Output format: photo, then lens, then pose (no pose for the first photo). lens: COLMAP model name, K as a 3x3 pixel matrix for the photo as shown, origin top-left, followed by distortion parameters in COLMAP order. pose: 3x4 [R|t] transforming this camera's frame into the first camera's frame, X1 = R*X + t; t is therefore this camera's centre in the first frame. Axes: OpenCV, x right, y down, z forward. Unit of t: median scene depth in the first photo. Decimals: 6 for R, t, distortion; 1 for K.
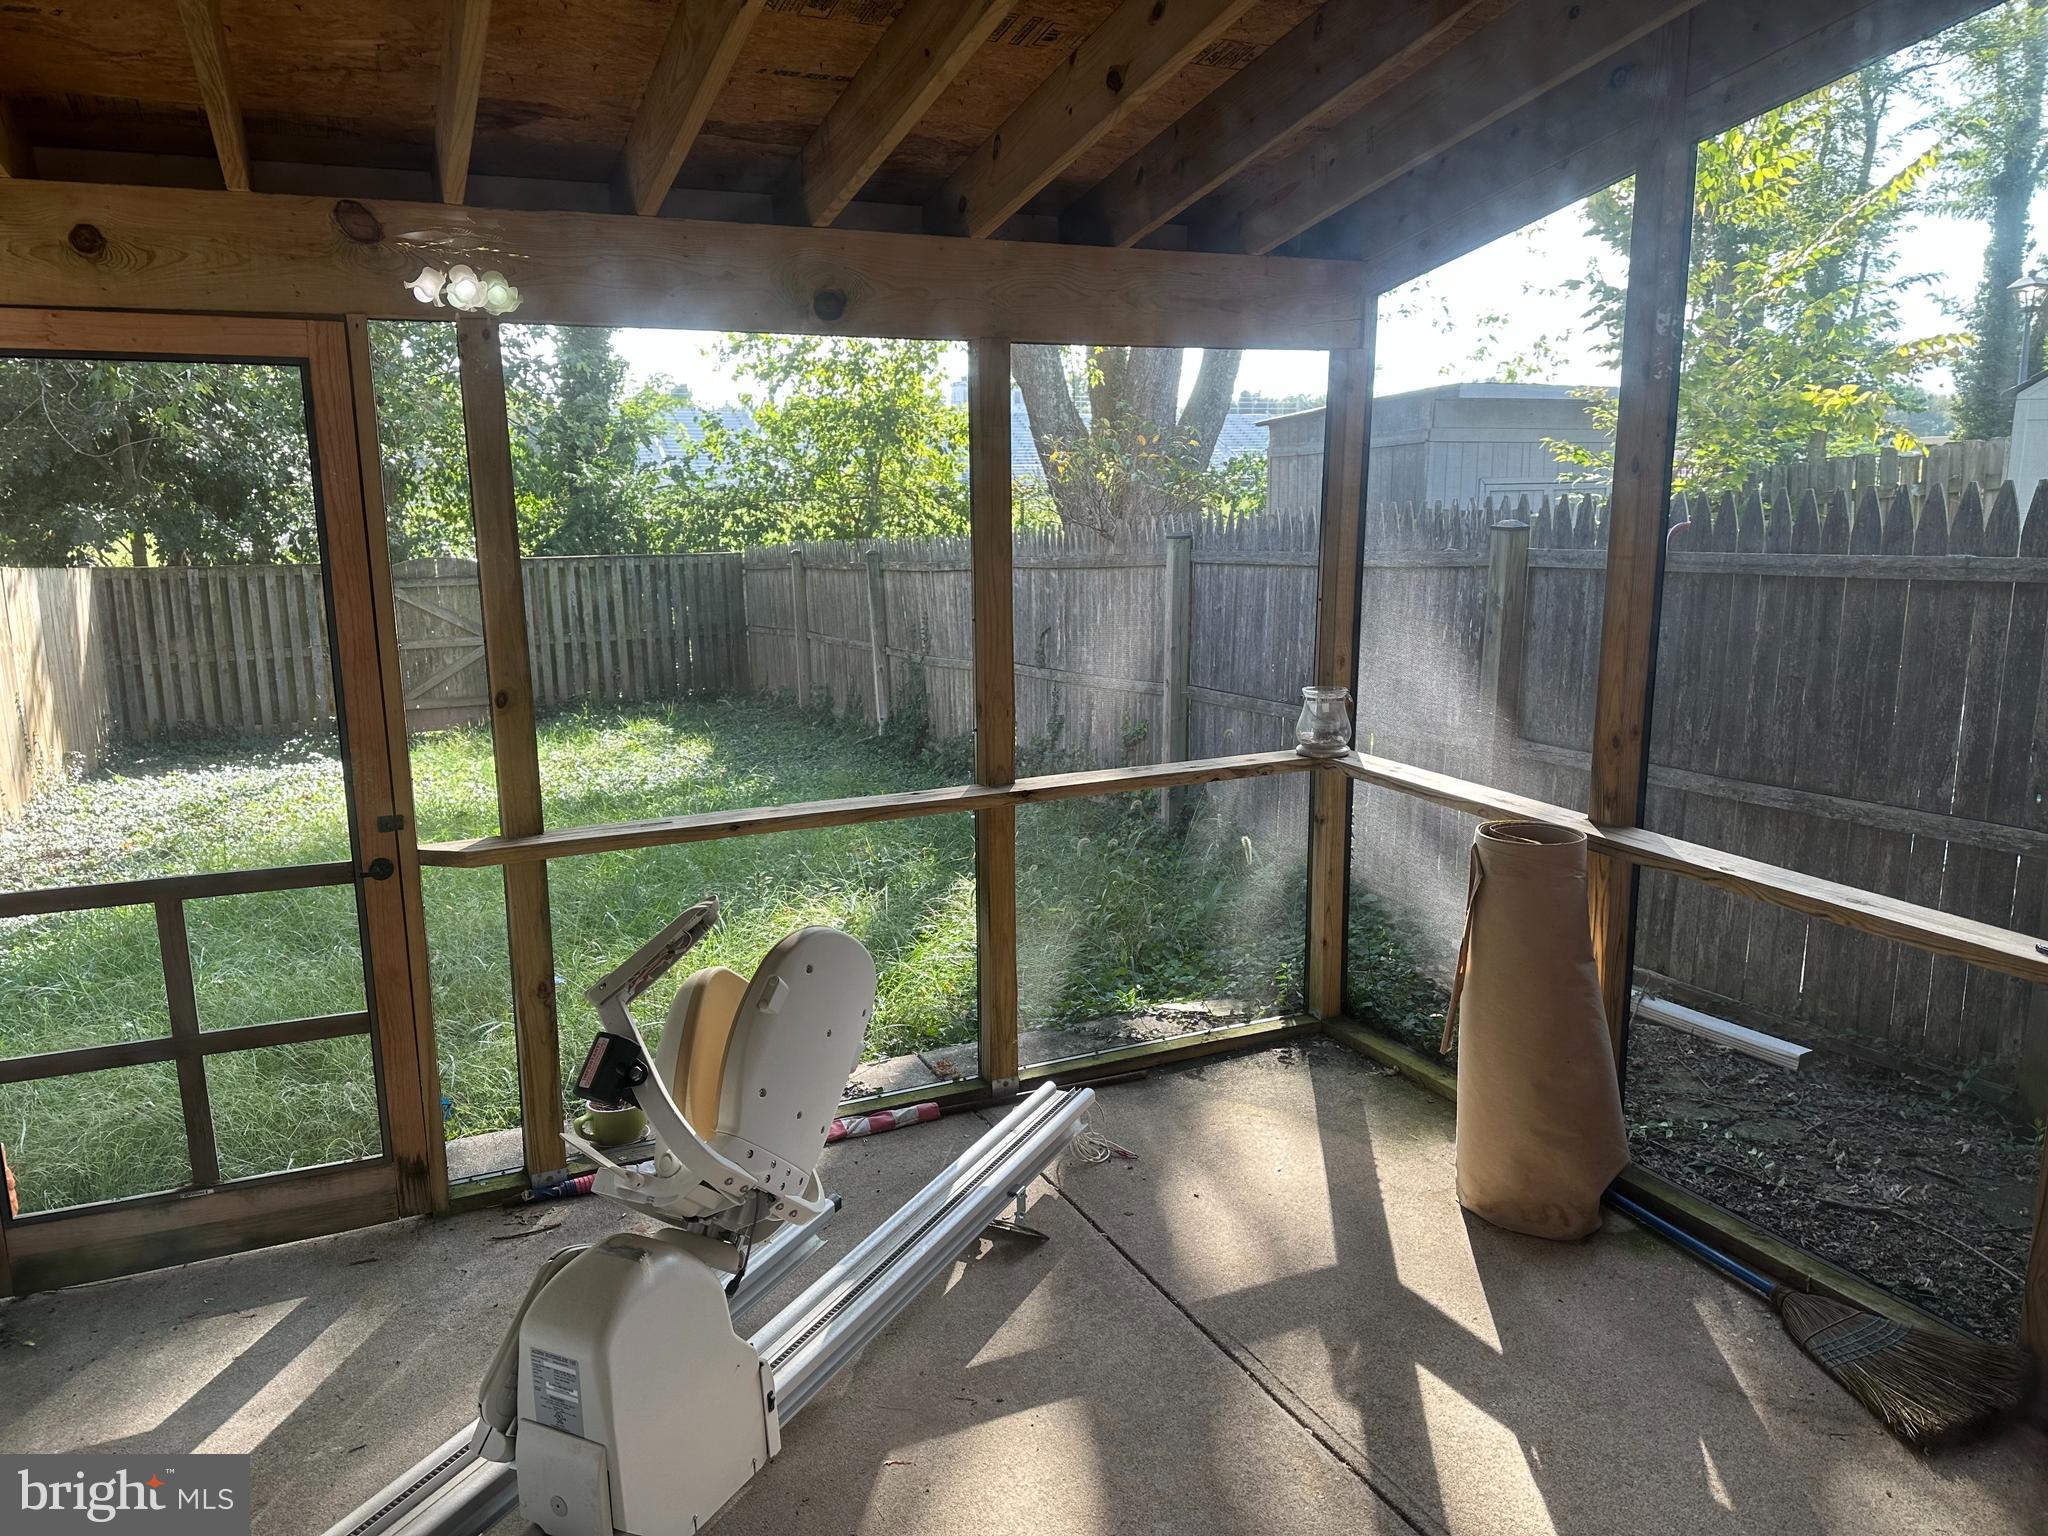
lens RADIAL K [[1449.5, 0, 1025.8], [0, 1449.5, 768.5], [0, 0, 1]] dist [0.003473, -0.000319]
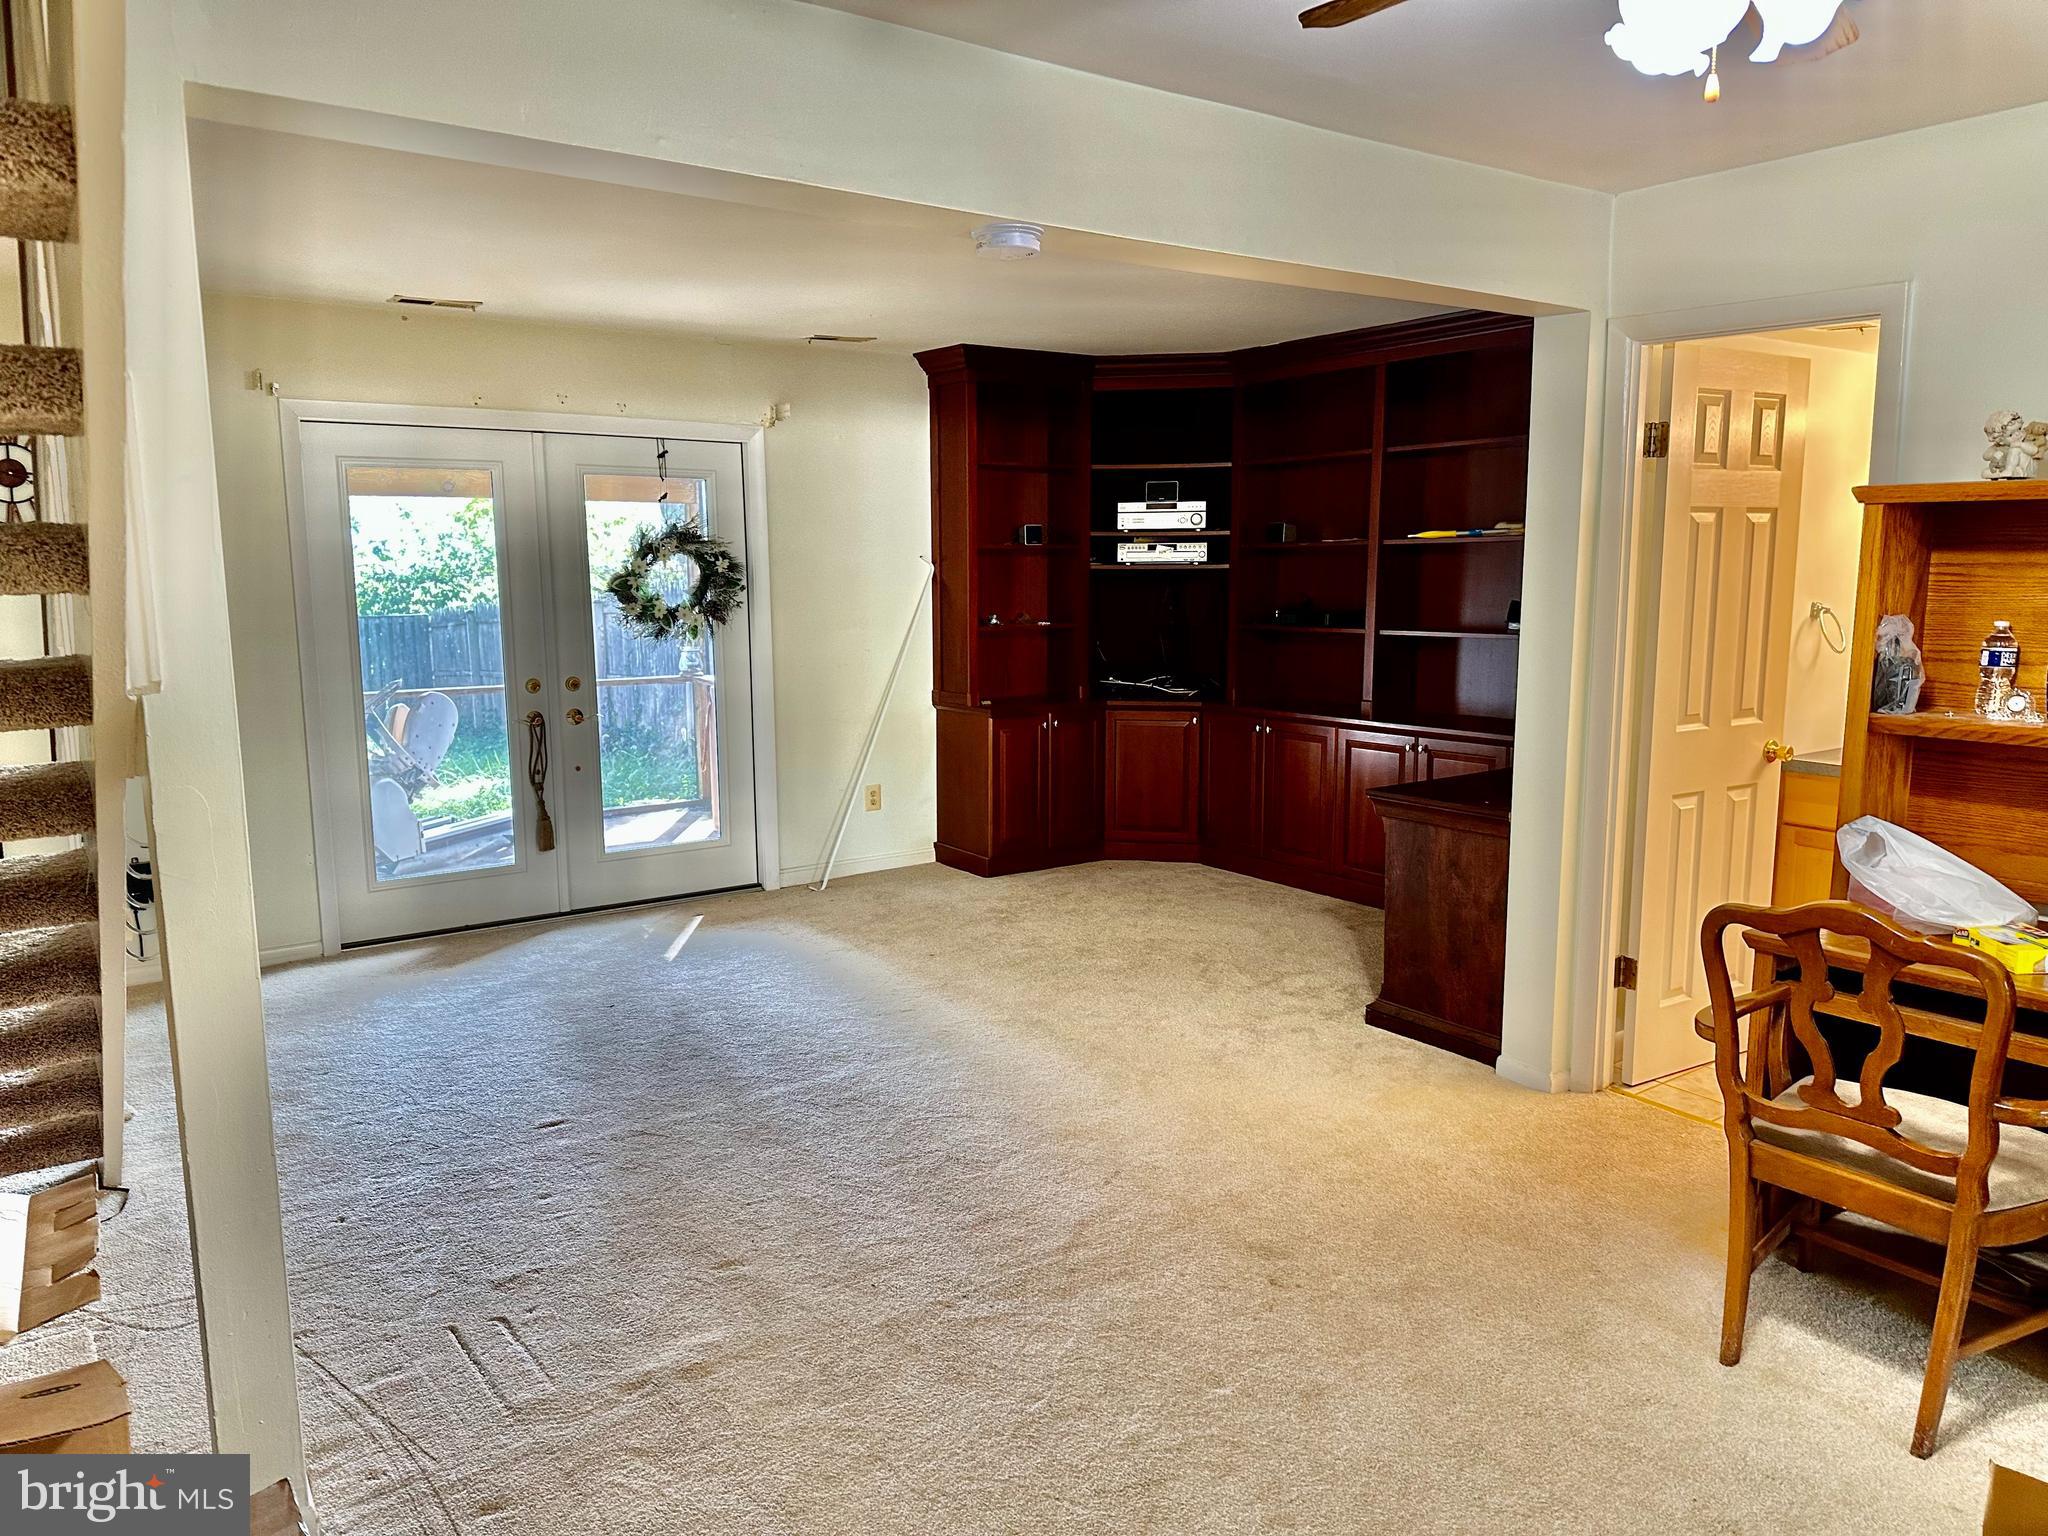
lens RADIAL K [[1449.5, 0, 1027.2], [0, 1449.5, 768.7], [0, 0, 1]] dist [0.003473, -0.000319]
pose [[0.982477, -0.034260, 0.183210, 0.071396], [0.044215, 0.997743, -0.050530, 0.063359], [-0.181065, 0.057745, 0.981774, -0.291018]]
